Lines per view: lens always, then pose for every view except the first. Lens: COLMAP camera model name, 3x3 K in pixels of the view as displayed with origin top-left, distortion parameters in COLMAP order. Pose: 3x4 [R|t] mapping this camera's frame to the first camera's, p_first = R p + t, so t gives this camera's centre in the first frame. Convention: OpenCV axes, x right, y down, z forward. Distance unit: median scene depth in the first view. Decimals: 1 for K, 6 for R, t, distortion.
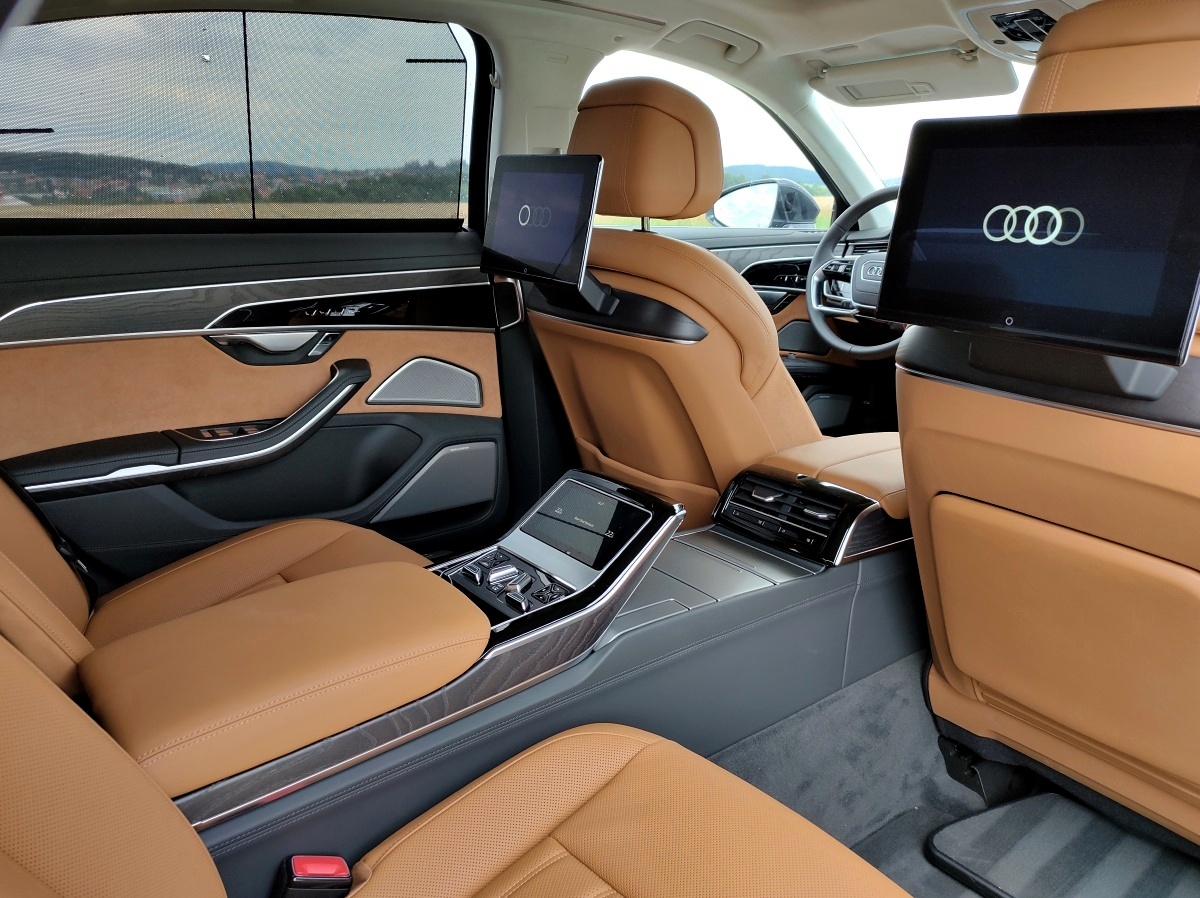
lens RADIAL K [[920.4, 0, 615.6], [0, 920.4, 449.8], [0, 0, 1]] dist [0.113639, -0.137811]
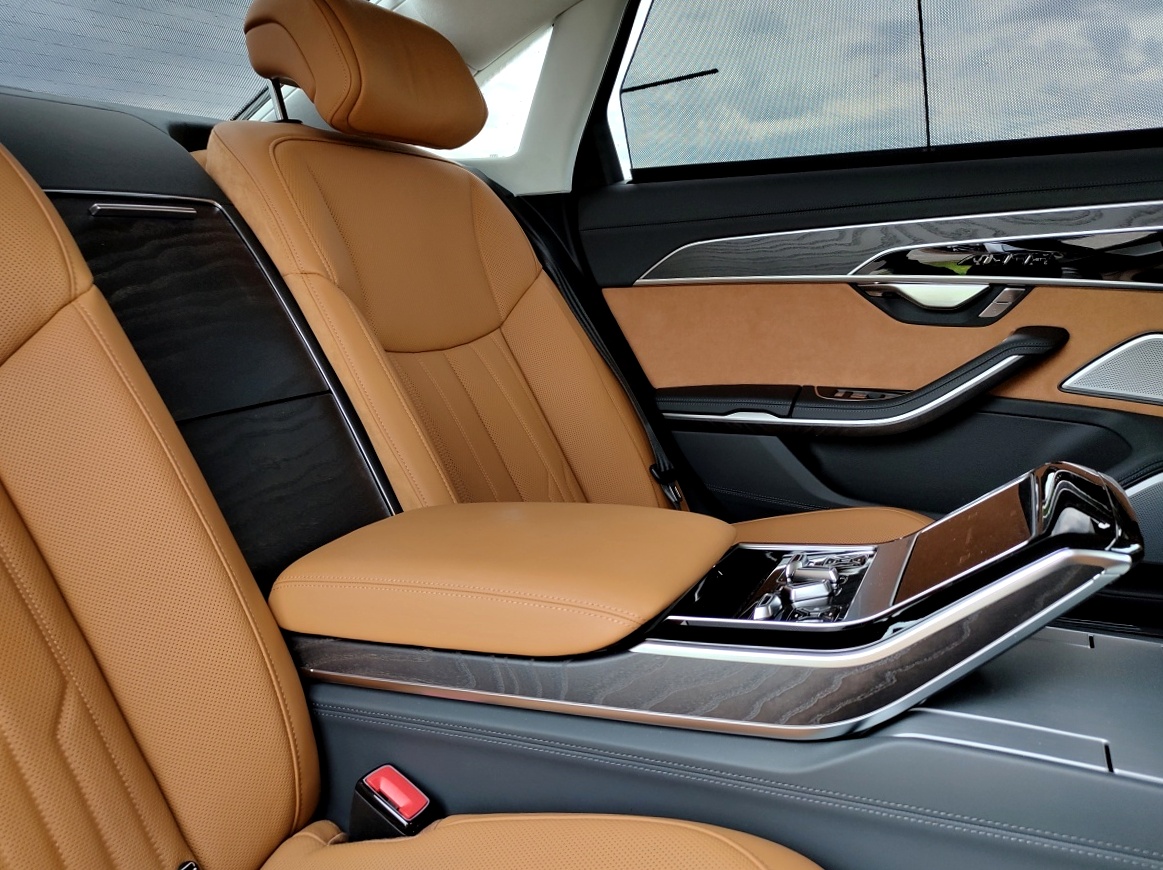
lens RADIAL K [[927.9, 0, 581.5], [0, 927.9, 435.0], [0, 0, 1]] dist [0.062089, -0.046098]
pose [[0.455000, 0.137949, -0.879741, 0.251661], [-0.200726, 0.978391, 0.049603, 0.027599], [0.867574, 0.154017, 0.472858, 0.375259]]
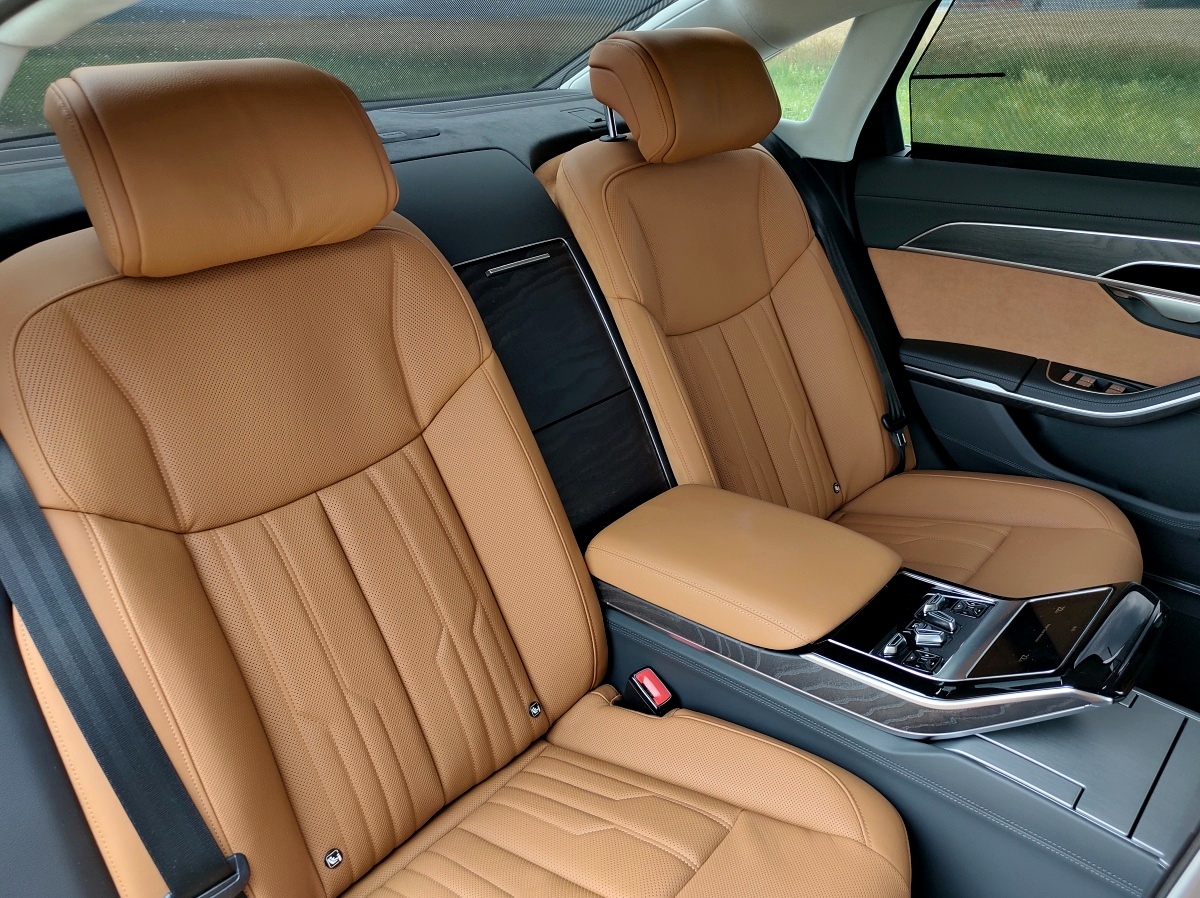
lens RADIAL K [[920.4, 0, 615.6], [0, 920.4, 449.8], [0, 0, 1]] dist [0.113639, -0.137811]
pose [[0.192829, 0.421957, -0.885872, 0.408611], [-0.253276, 0.893626, 0.370519, -0.202204], [0.947981, 0.152923, 0.279189, 0.273574]]
